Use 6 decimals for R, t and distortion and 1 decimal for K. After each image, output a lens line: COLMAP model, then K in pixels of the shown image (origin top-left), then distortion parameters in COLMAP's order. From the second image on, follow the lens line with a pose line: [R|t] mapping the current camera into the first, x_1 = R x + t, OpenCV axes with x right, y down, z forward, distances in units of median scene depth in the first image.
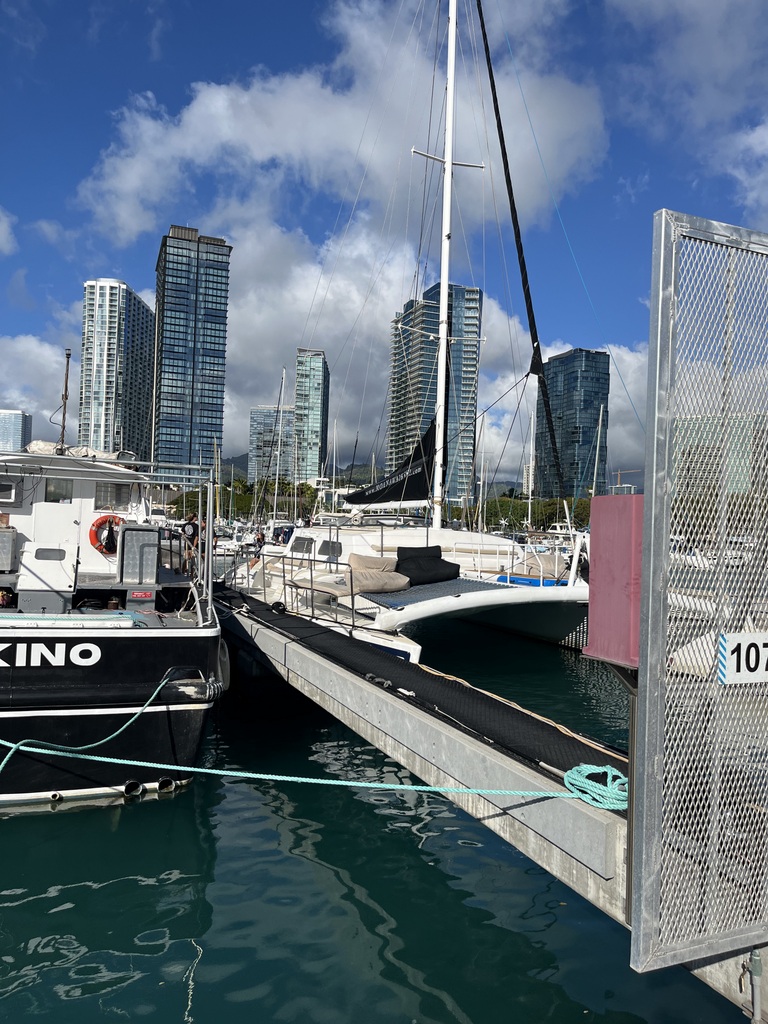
lens RADIAL K [[796.4, 0, 387.2], [0, 796.4, 514.1], [0, 0, 1]] dist [0.004168, -0.045956]
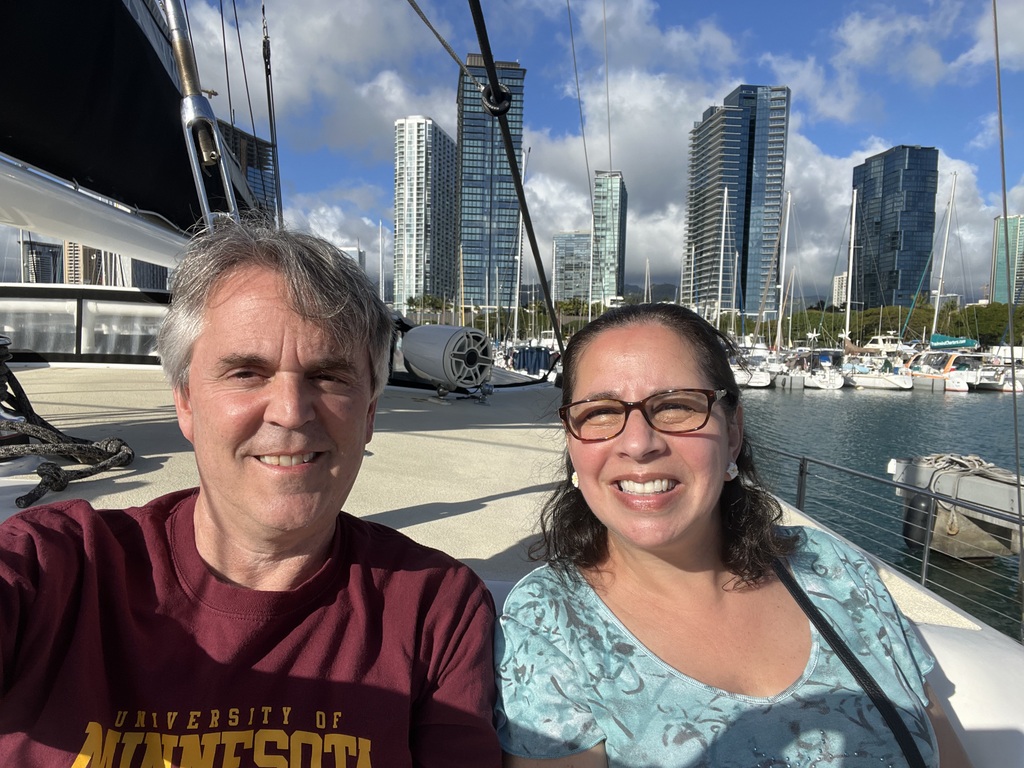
lens RADIAL K [[682.5, 0, 512.6], [0, 682.5, 391.1], [0, 0, 1]] dist [0.069757, -0.101733]
pose [[0.966176, 0.000023, -0.257885, 0.014708], [0.021440, 0.996531, 0.080417, 0.001380], [0.256992, -0.083226, 0.962823, 0.112115]]
